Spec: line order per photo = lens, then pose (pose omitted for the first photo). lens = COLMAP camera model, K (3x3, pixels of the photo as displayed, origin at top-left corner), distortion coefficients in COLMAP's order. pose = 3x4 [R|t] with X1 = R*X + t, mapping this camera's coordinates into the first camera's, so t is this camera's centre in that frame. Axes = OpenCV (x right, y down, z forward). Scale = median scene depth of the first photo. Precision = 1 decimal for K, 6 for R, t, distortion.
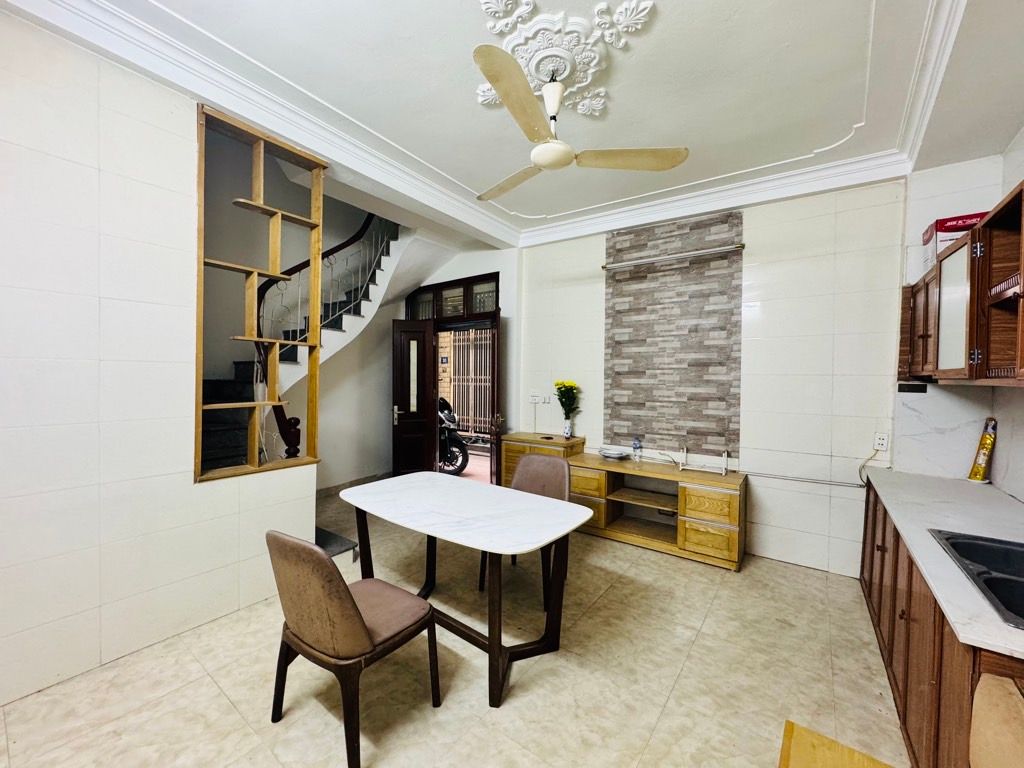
lens RADIAL K [[408.1, 0, 514.3], [0, 408.1, 380.9], [0, 0, 1]] dist [-0.002448, -0.000497]
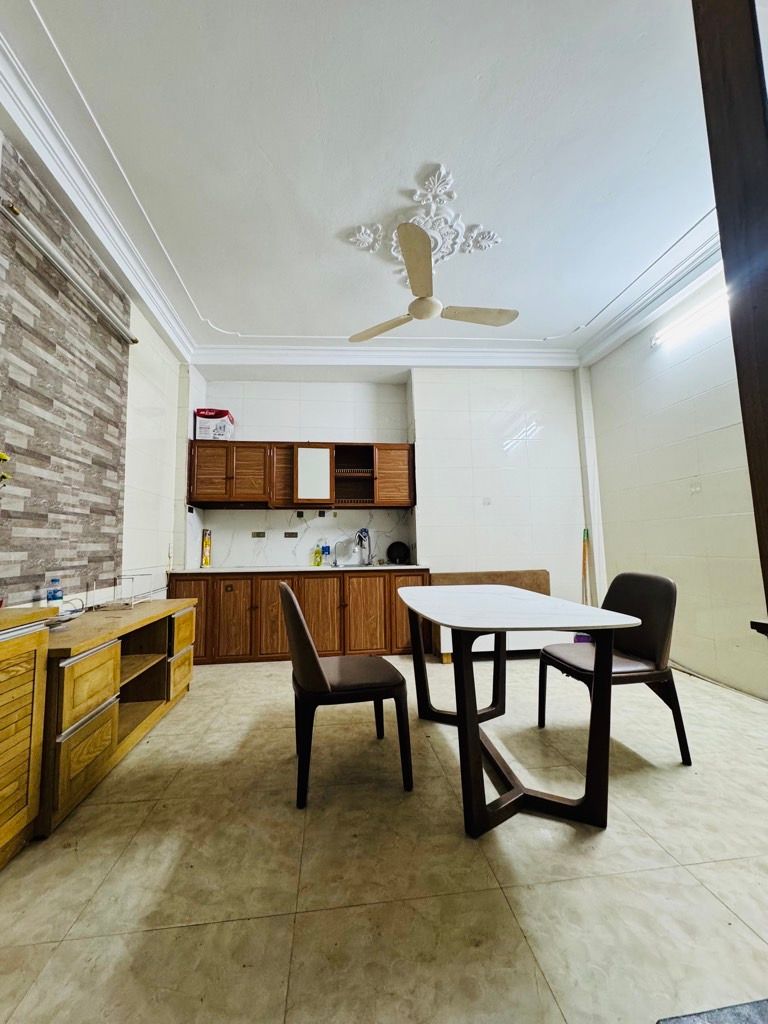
lens RADIAL K [[408.1, 0, 383.6], [0, 408.1, 510.5], [0, 0, 1]] dist [-0.002448, -0.000497]
pose [[-0.686386, 0.059470, 0.724802, -0.498336], [0.013464, 0.997519, -0.069096, 0.120854], [-0.727113, -0.037667, -0.685484, 1.377640]]
